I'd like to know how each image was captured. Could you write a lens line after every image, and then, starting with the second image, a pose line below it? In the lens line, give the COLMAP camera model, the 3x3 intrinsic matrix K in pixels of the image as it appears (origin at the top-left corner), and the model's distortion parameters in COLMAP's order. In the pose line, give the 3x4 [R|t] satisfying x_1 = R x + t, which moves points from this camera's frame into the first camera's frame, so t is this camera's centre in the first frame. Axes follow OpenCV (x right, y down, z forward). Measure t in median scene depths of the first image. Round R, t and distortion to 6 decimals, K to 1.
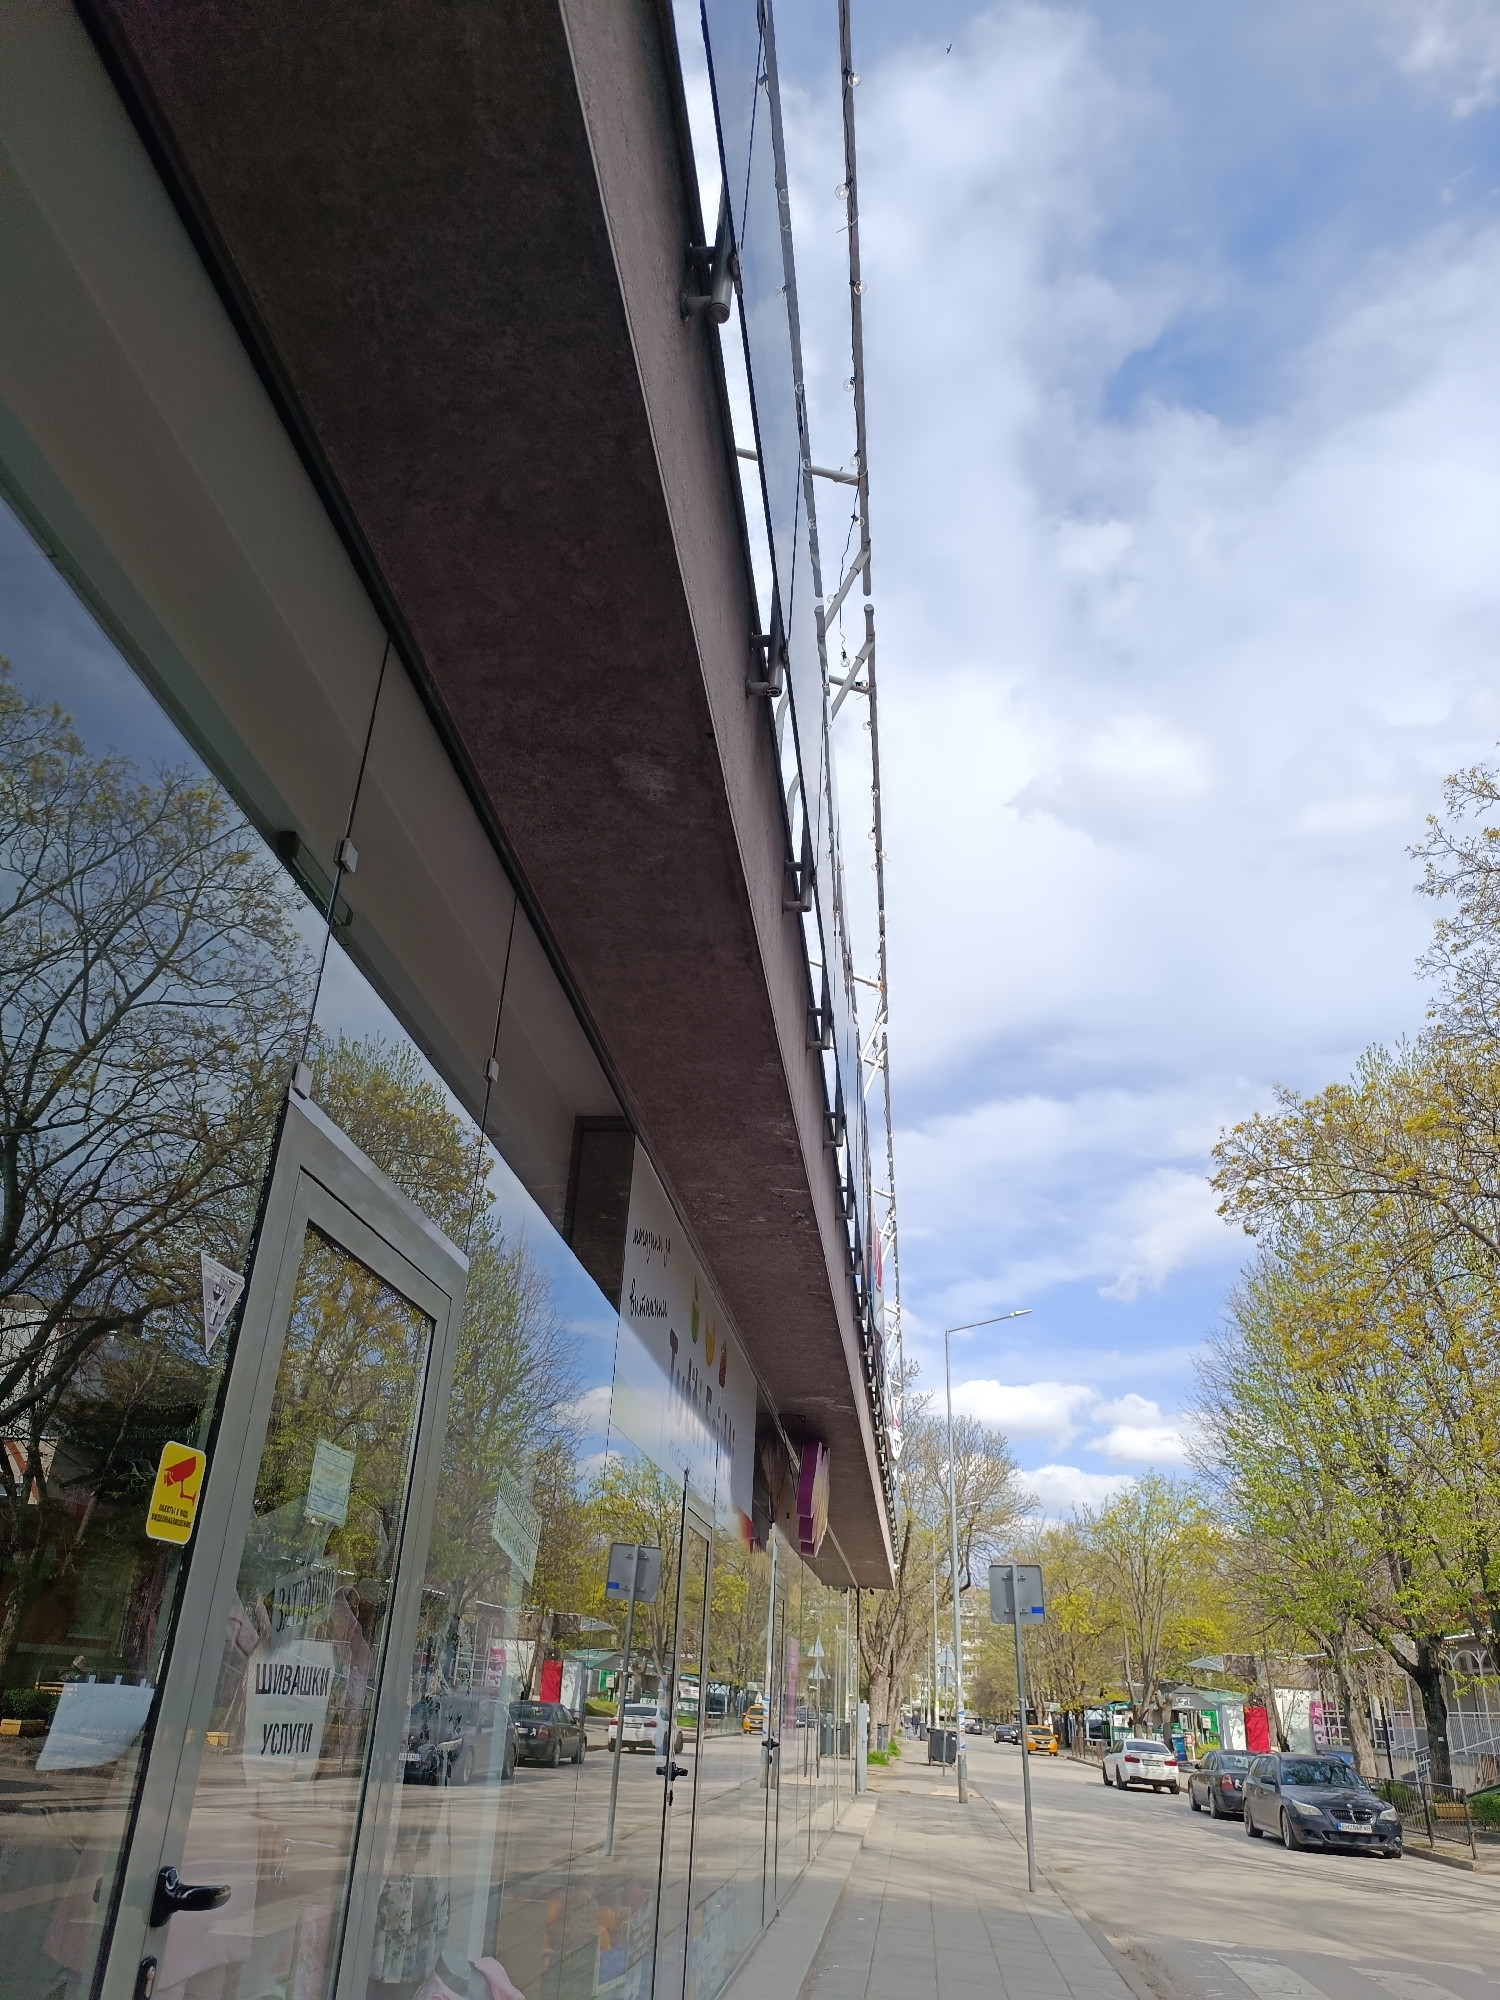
lens RADIAL K [[1362.1, 0, 750.0], [0, 1362.1, 1000.0], [0, 0, 1]] dist [0.007839, 0.002880]
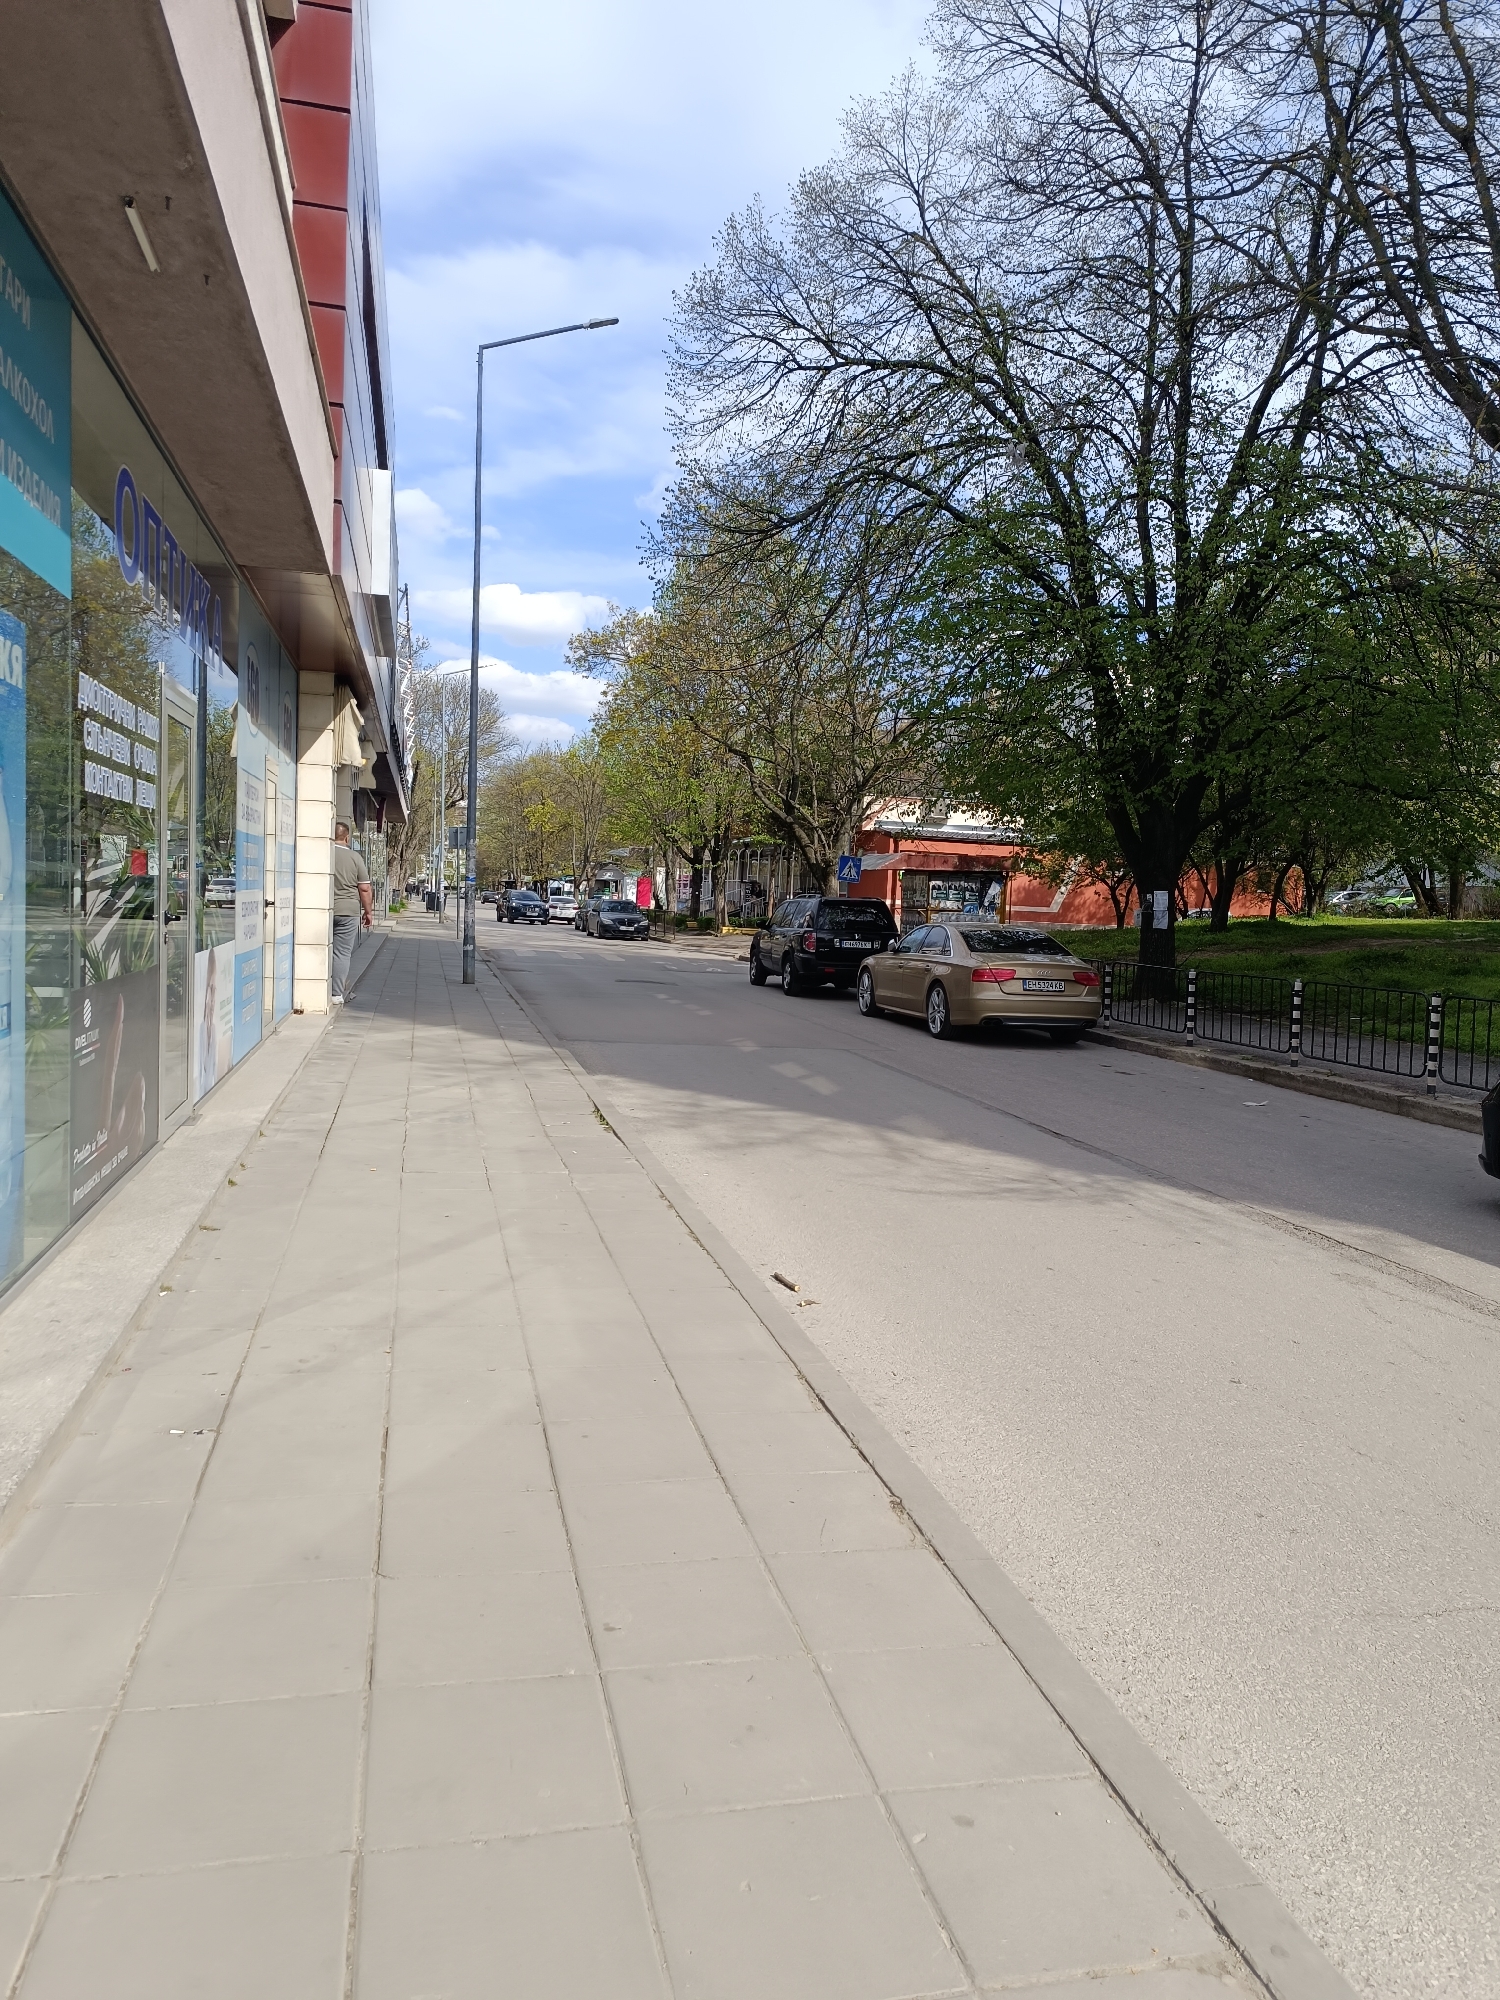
lens RADIAL K [[1362.1, 0, 750.0], [0, 1362.1, 1000.0], [0, 0, 1]] dist [0.007839, 0.002880]
pose [[0.944857, -0.026878, 0.326378, -0.038768], [-0.151854, 0.847043, 0.509371, -0.343157], [-0.290147, -0.530845, 0.796253, -0.683859]]
